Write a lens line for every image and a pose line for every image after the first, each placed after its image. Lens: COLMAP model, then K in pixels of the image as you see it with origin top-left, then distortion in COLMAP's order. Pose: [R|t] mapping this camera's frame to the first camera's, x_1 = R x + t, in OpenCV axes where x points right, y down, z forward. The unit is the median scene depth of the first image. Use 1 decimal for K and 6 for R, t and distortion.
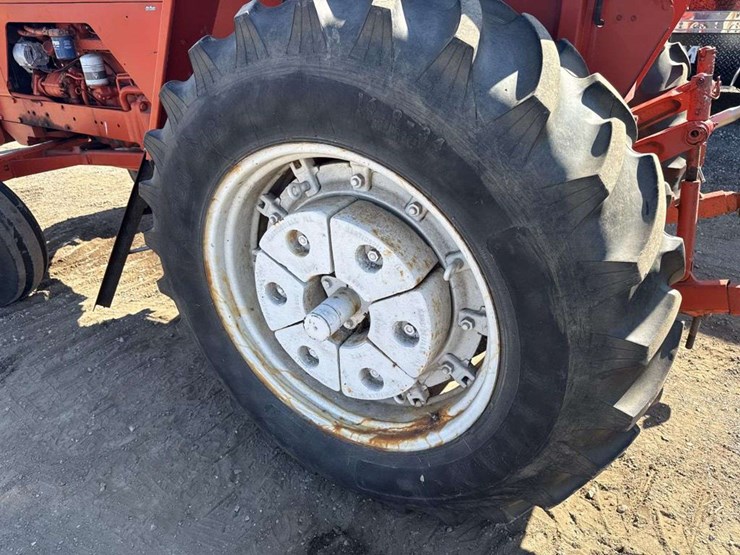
lens RADIAL K [[529.4, 0, 366.2], [0, 529.4, 291.0], [0, 0, 1]] dist [0.031798, -0.041191]
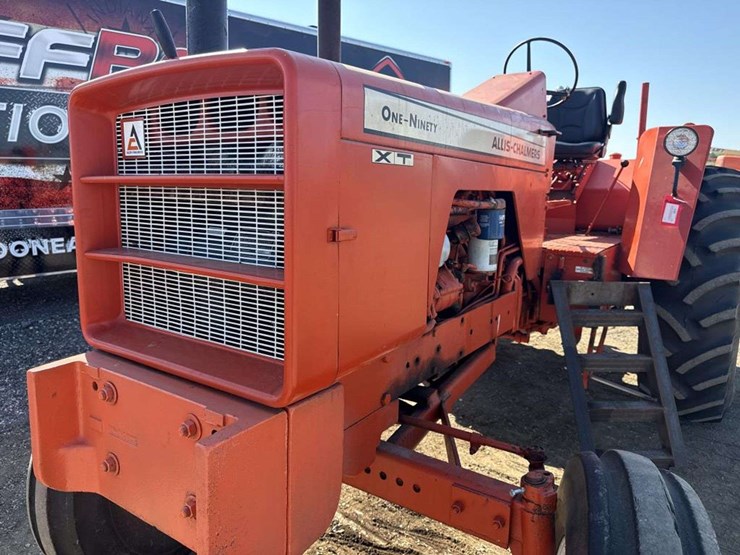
lens RADIAL K [[529.4, 0, 368.1], [0, 529.4, 278.9], [0, 0, 1]] dist [0.031798, -0.041191]
pose [[0.062463, -0.134084, 0.988999, -2.164683], [0.492726, 0.865897, 0.086275, -0.912947], [-0.867940, 0.481917, 0.120153, 1.860185]]
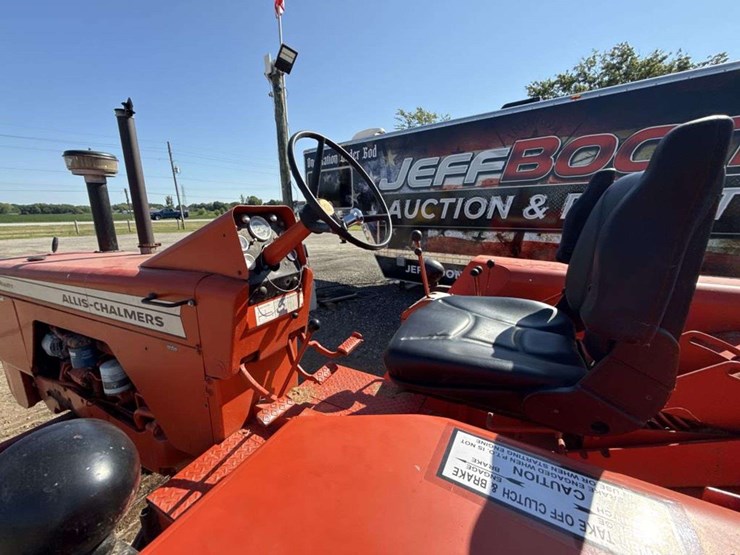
lens RADIAL K [[300.7, 0, 370.9], [0, 300.7, 277.9], [0, 0, 1]] dist [0.000642, -0.000493]
pose [[0.997192, 0.030487, 0.068408, -0.193863], [-0.008823, 0.954858, -0.296931, -0.741626], [-0.074373, 0.295494, 0.952445, 0.727202]]
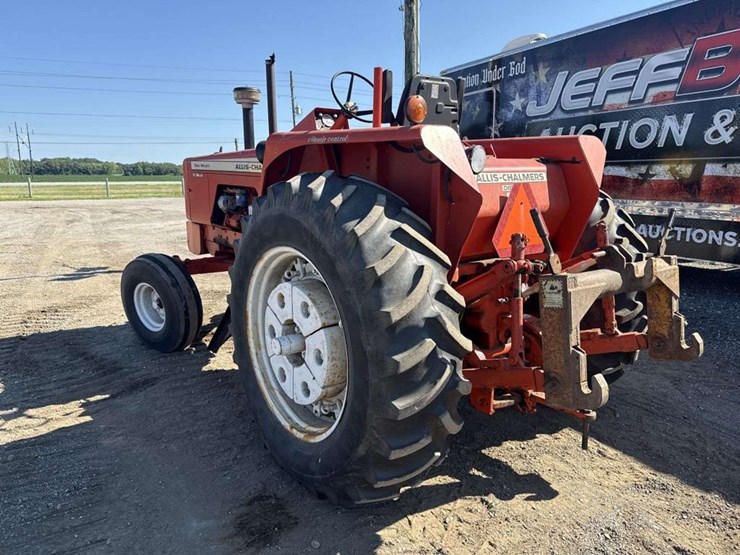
lens RADIAL K [[529.4, 0, 362.3], [0, 529.4, 275.8], [0, 0, 1]] dist [0.031798, -0.041191]
pose [[0.929868, 0.115508, -0.349288, 0.667905], [-0.219117, 0.936548, -0.273616, 0.234472], [0.295520, 0.330962, 0.896176, -0.508690]]
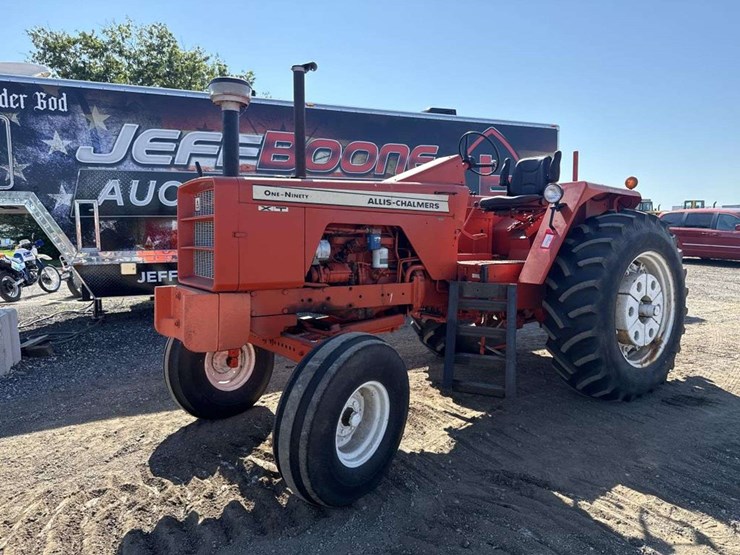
lens RADIAL K [[529.4, 0, 377.1], [0, 529.4, 274.4], [0, 0, 1]] dist [0.031798, -0.041191]
pose [[0.389396, -0.022129, 0.920804, -3.049892], [0.450118, 0.876778, -0.169279, -0.272899], [-0.803595, 0.480387, 0.351374, 0.972038]]
